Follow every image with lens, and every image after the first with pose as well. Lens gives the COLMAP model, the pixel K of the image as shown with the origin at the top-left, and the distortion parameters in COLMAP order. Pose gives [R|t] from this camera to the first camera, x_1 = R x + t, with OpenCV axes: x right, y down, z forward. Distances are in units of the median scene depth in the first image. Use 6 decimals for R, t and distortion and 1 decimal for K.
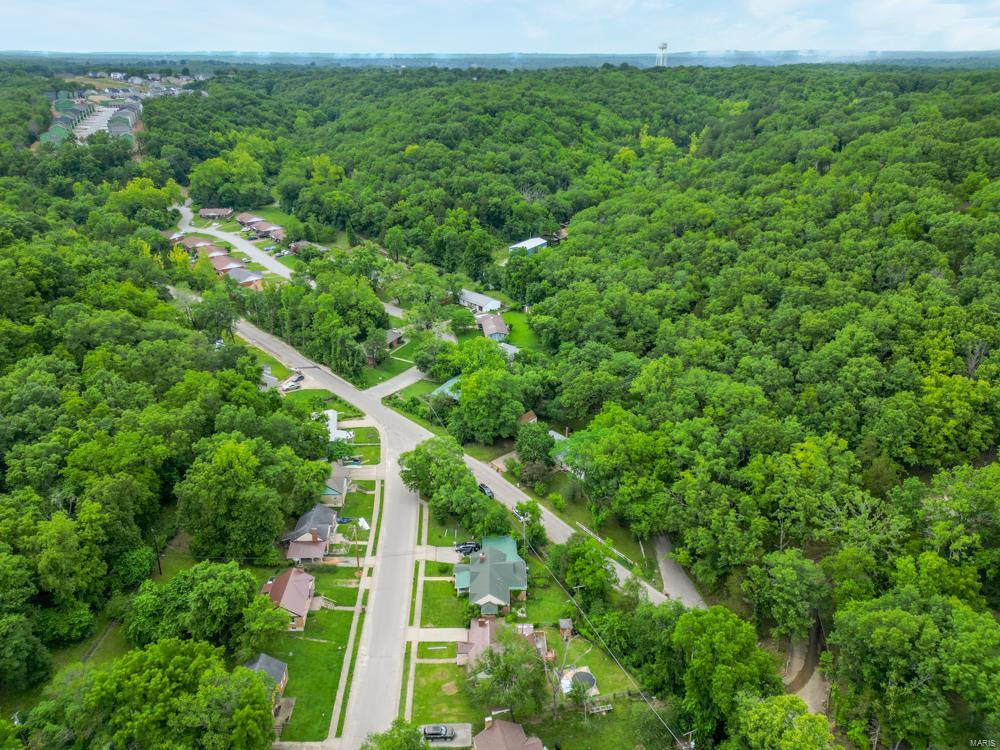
lens RADIAL K [[692.0, 0, 500.0], [0, 692.0, 375.0], [0, 0, 1]] dist [-0.003546, -0.003356]
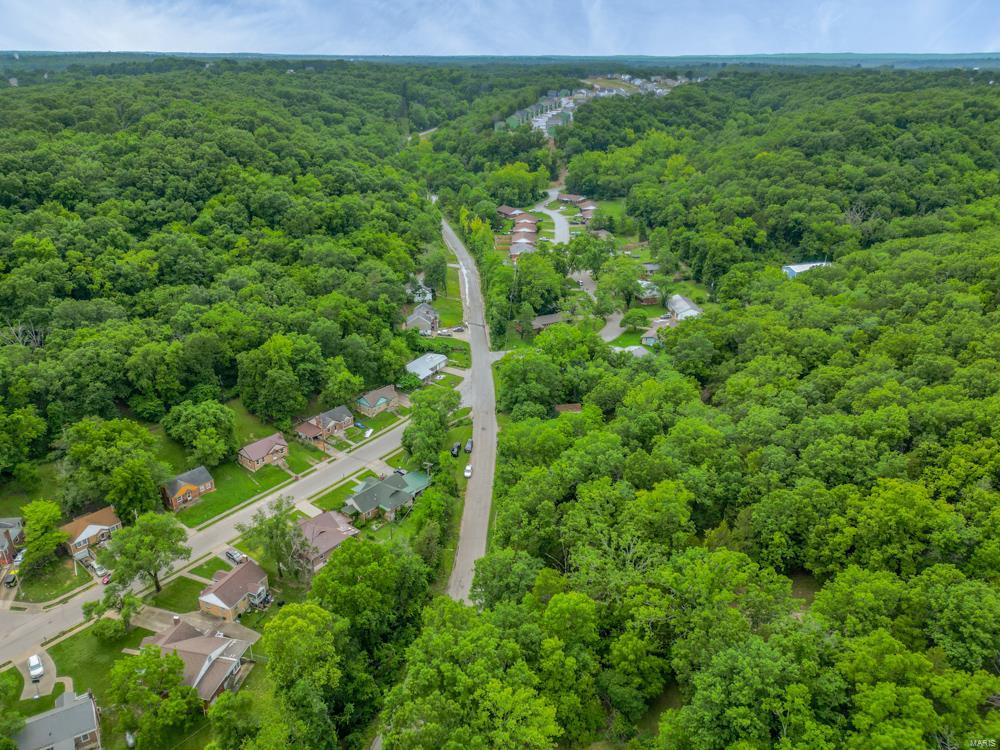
lens RADIAL K [[692.0, 0, 500.0], [0, 692.0, 375.0], [0, 0, 1]] dist [-0.003546, -0.003356]
pose [[0.756298, 0.260838, -0.599981, 0.546827], [-0.262172, 0.961061, 0.087338, -0.046728], [0.599399, 0.091245, 0.795233, 0.095222]]
